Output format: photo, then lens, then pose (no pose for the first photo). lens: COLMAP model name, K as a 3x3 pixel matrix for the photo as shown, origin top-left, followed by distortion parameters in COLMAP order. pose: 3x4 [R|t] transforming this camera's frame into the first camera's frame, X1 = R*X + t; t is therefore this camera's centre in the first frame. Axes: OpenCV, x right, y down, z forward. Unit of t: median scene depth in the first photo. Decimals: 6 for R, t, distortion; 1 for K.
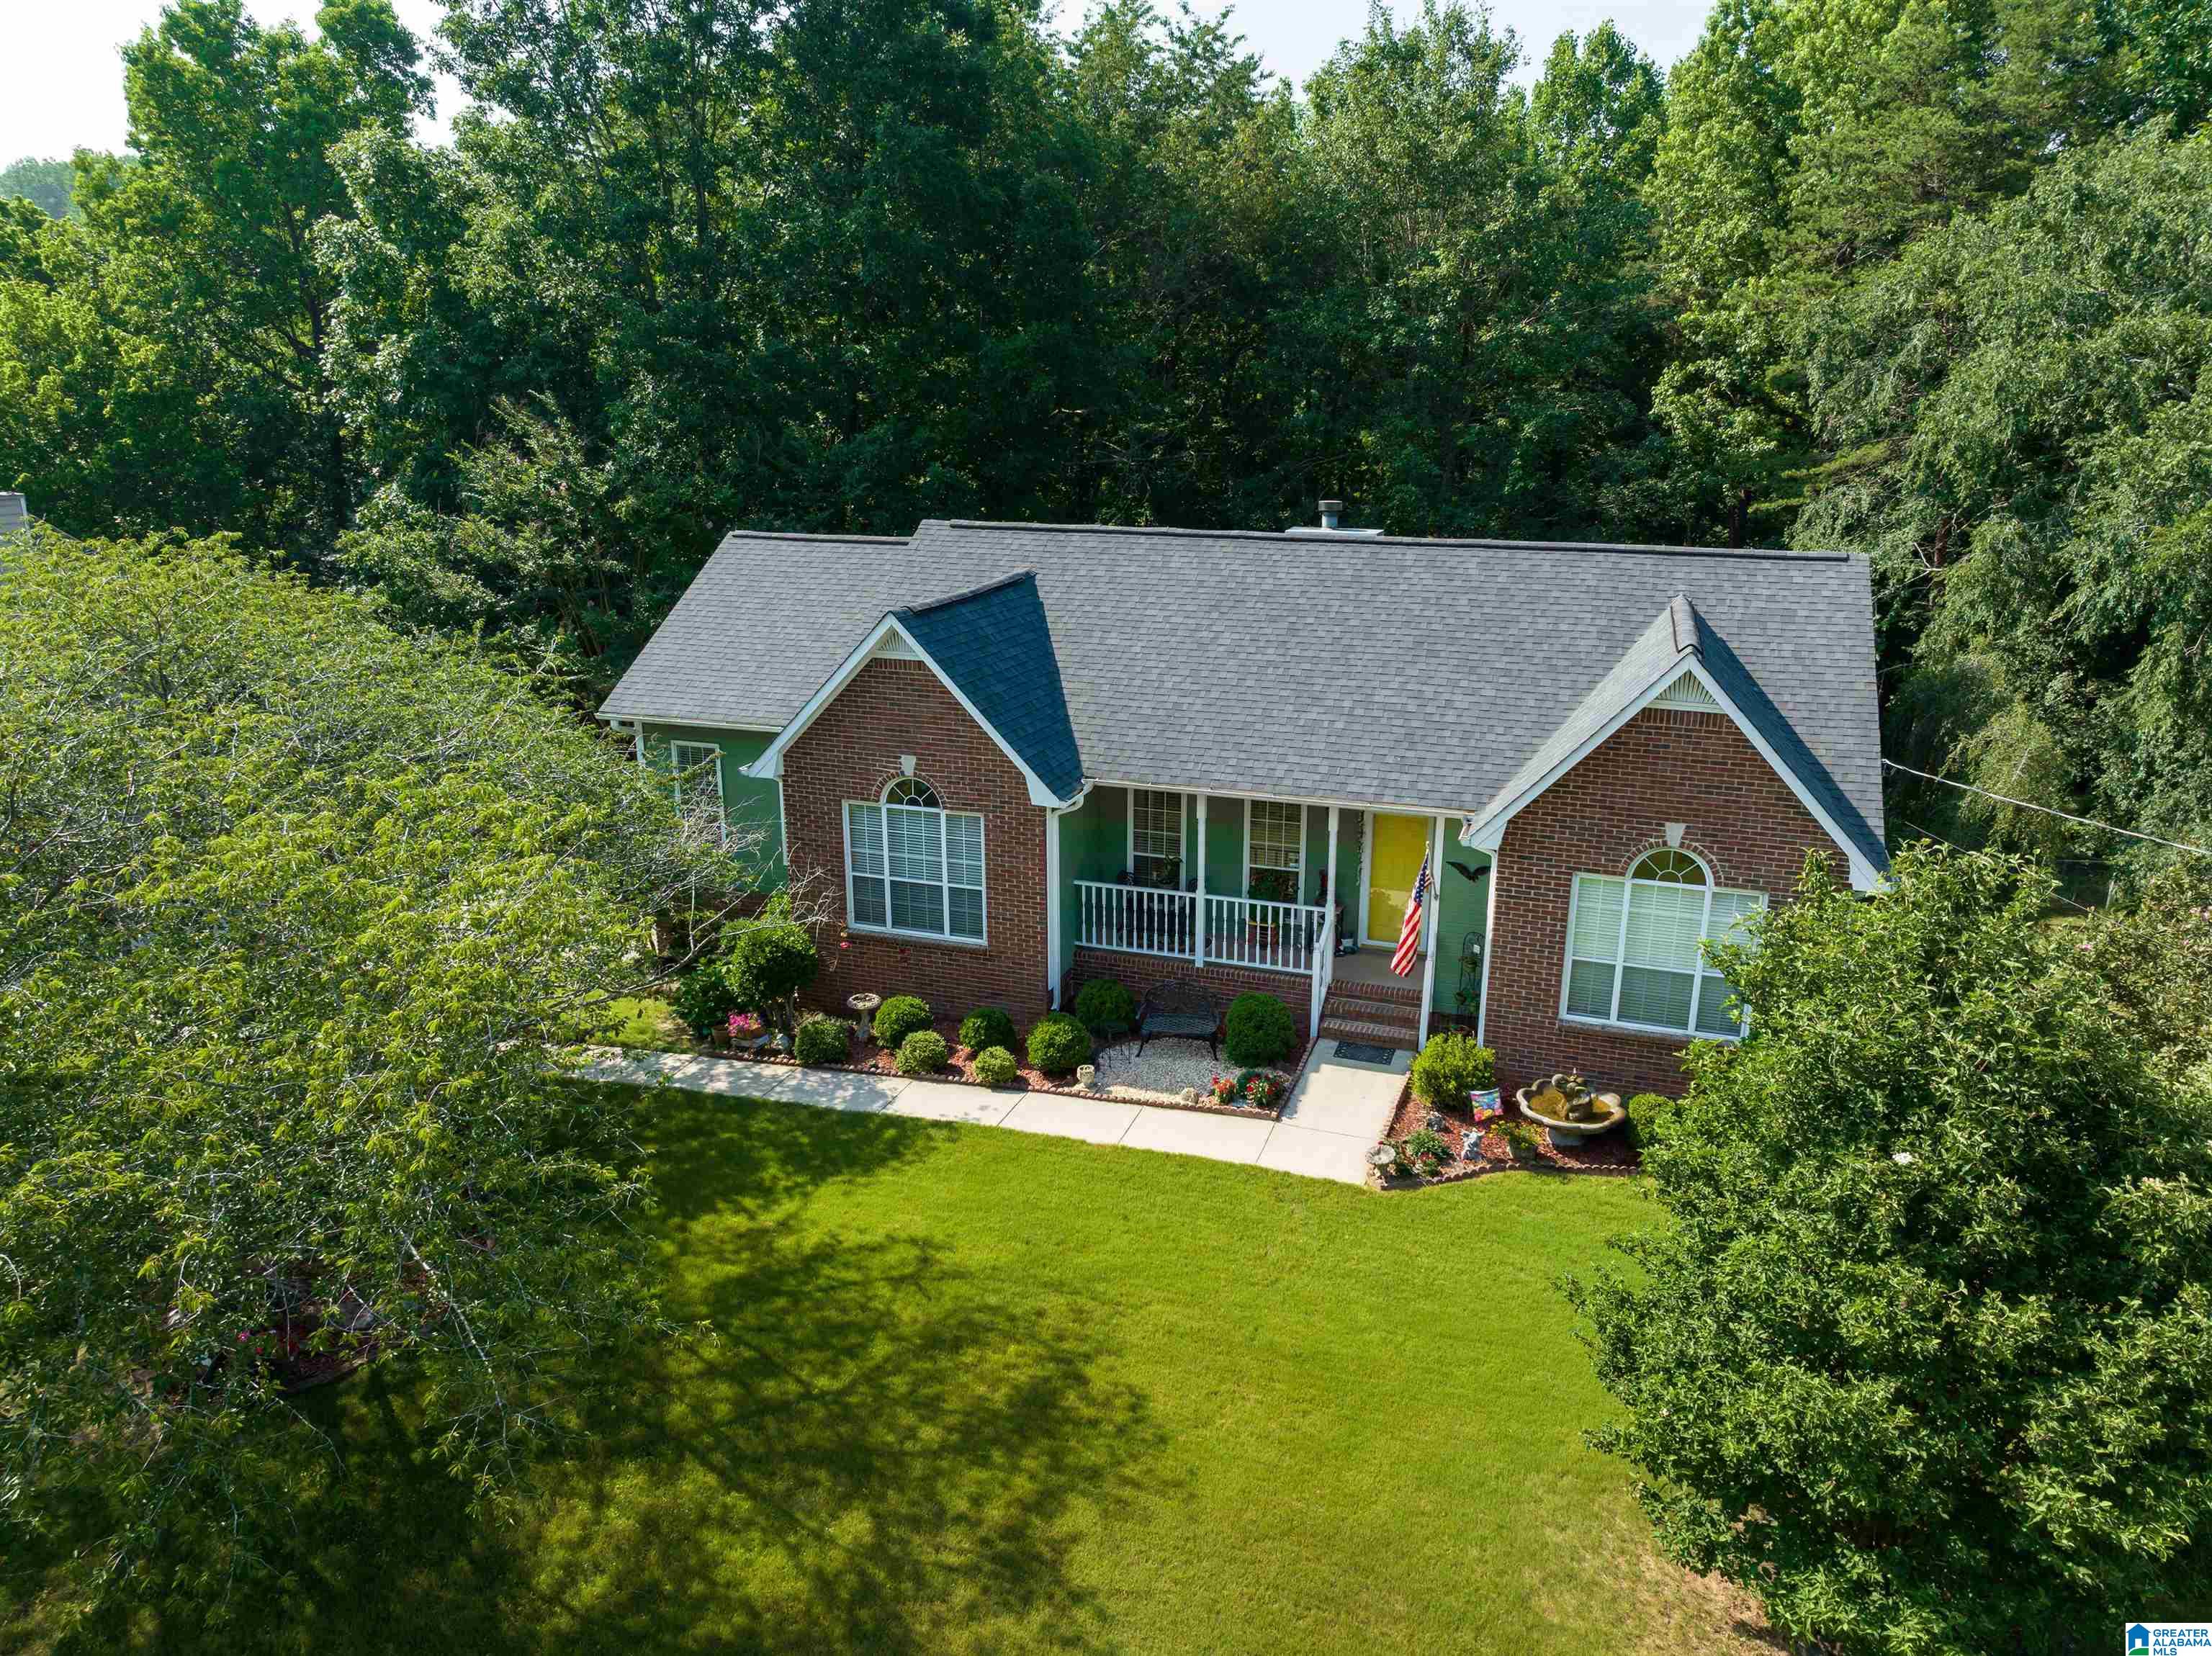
lens RADIAL K [[1562.4, 0, 1106.0], [0, 1562.4, 828.0], [0, 0, 1]] dist [-0.012172, -0.004980]
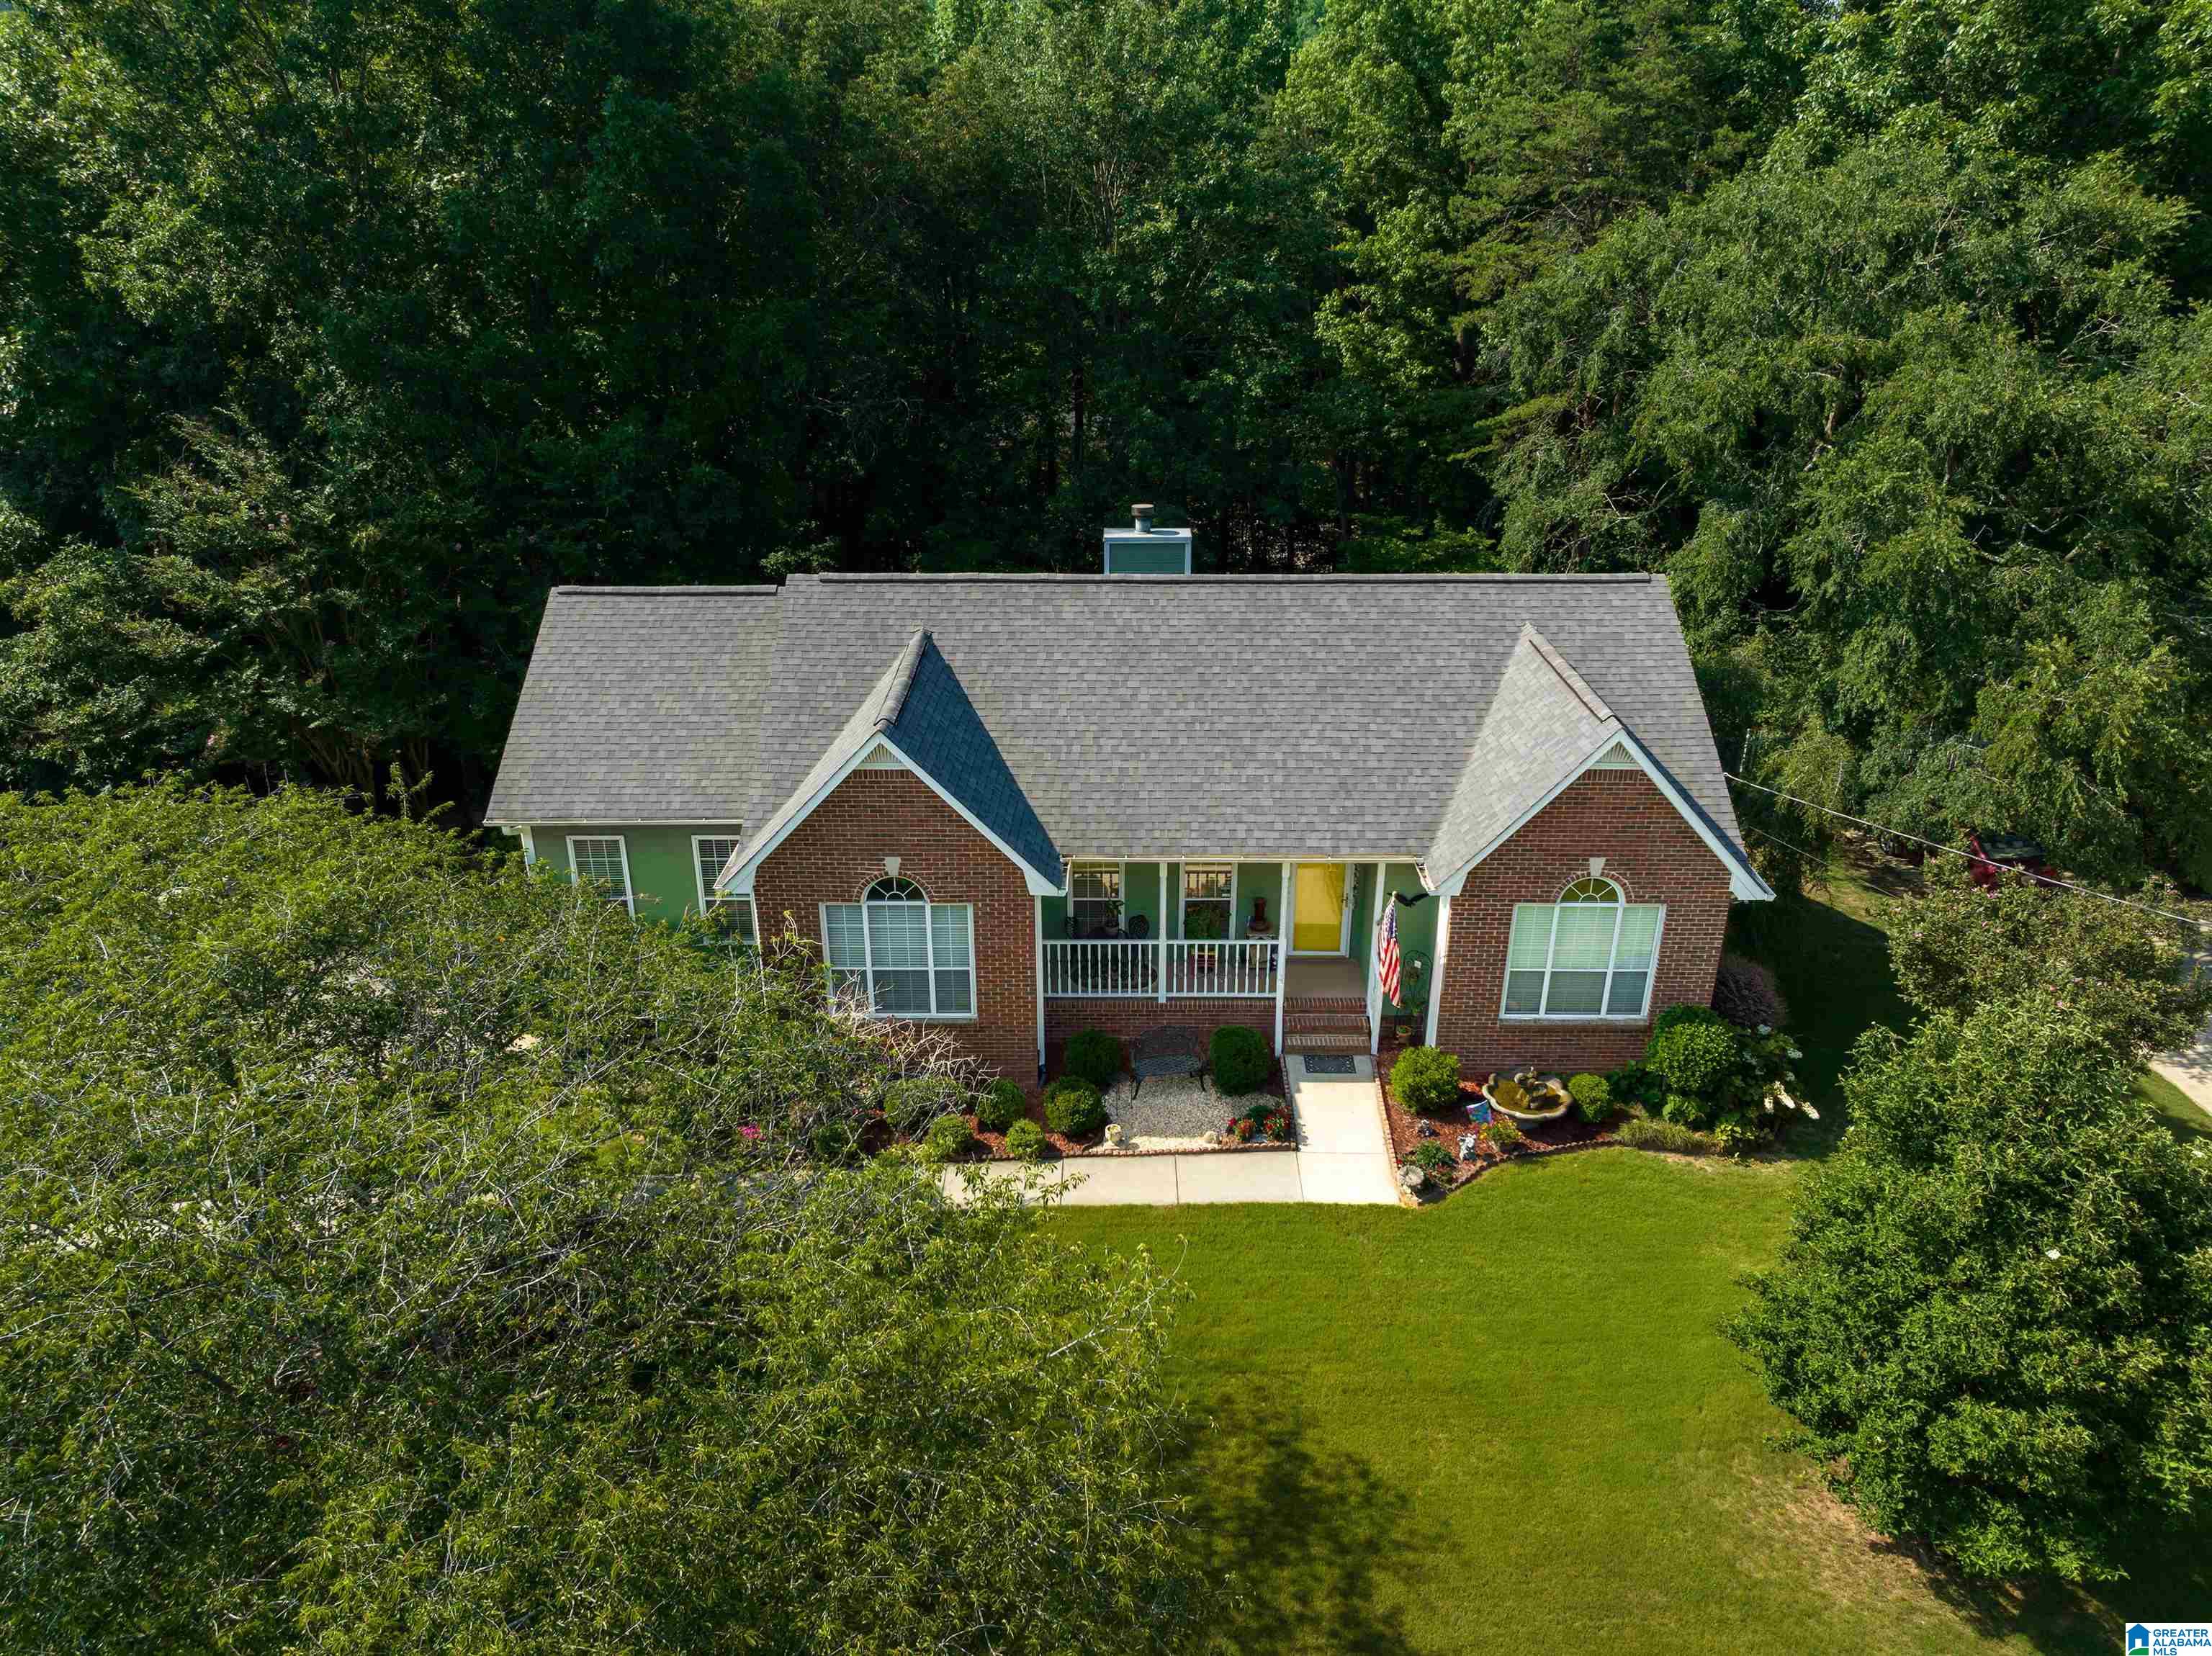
lens RADIAL K [[1564.1, 0, 1106.0], [0, 1564.1, 828.0], [0, 0, 1]] dist [0.008481, -0.047632]
pose [[0.946045, -0.133645, 0.295190, -0.308762], [0.094403, 0.985142, 0.143465, -0.209108], [-0.309978, -0.107858, 0.944606, -0.016223]]
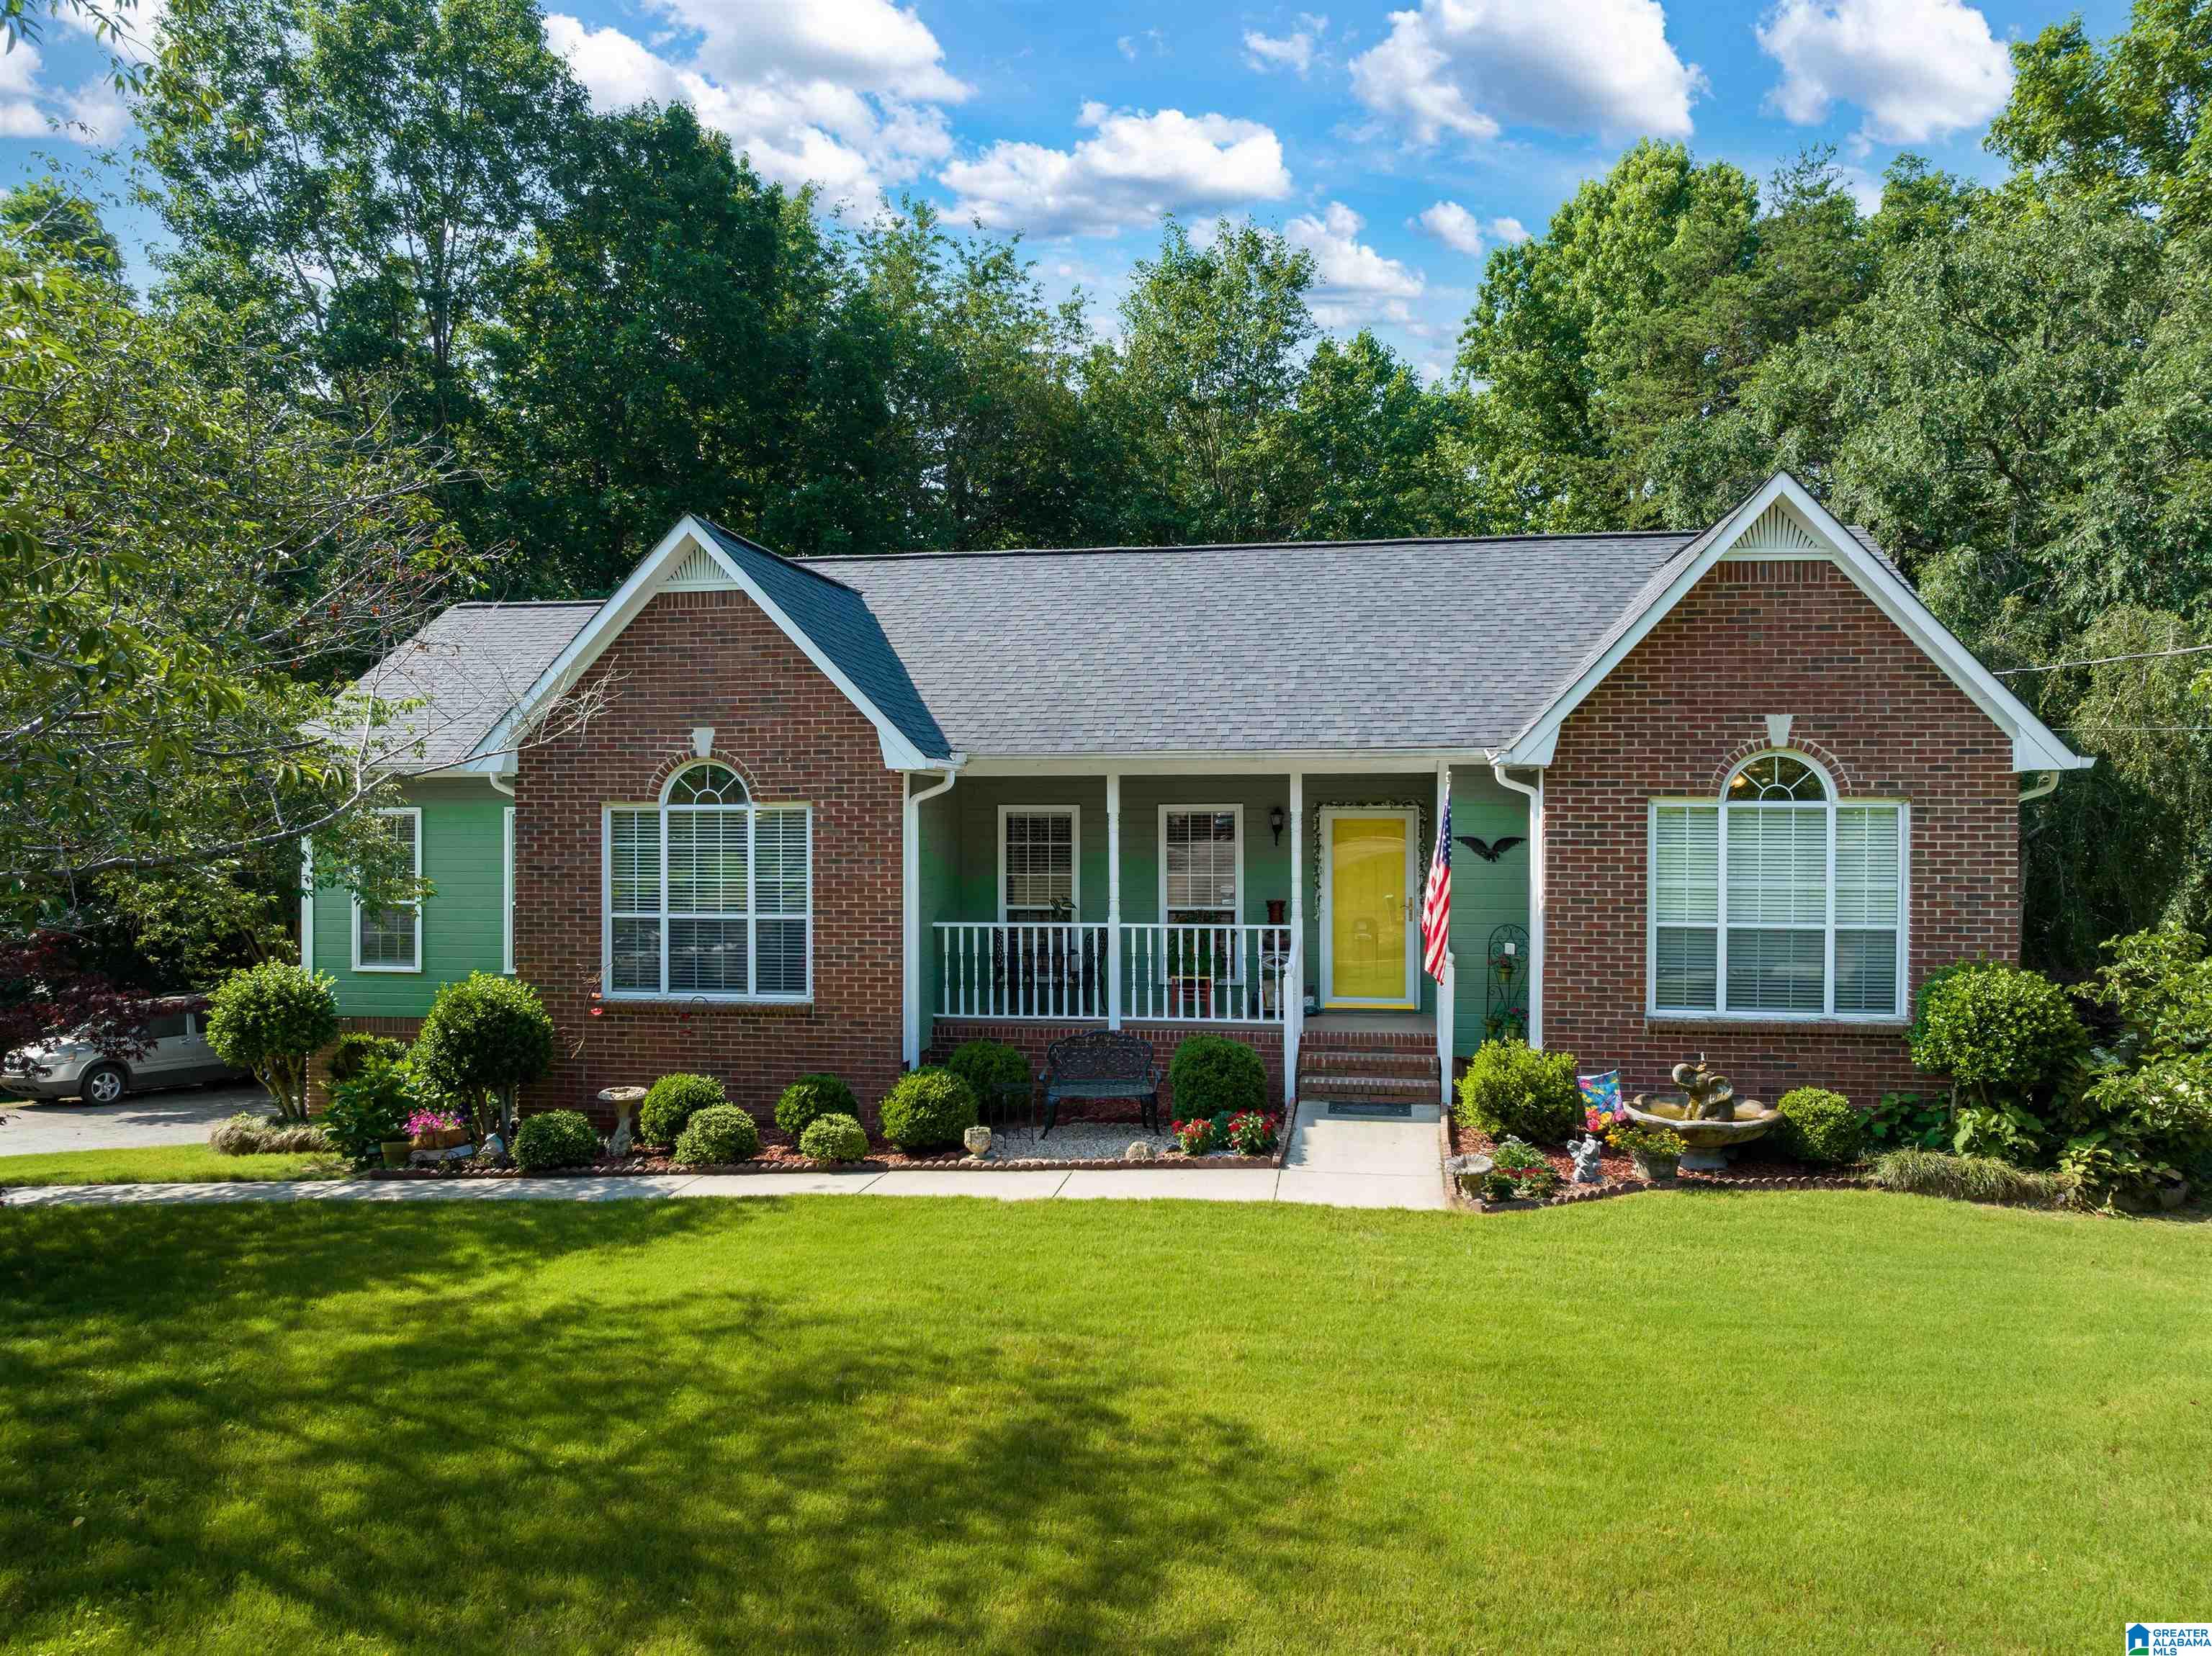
lens RADIAL K [[1558.6, 0, 1106.0], [0, 1558.6, 828.0], [0, 0, 1]] dist [-0.024063, -0.001323]
pose [[0.985136, -0.000537, 0.171776, -0.070889], [0.050062, 0.957483, -0.284113, 0.217710], [-0.164320, 0.288490, 0.943278, 0.329324]]
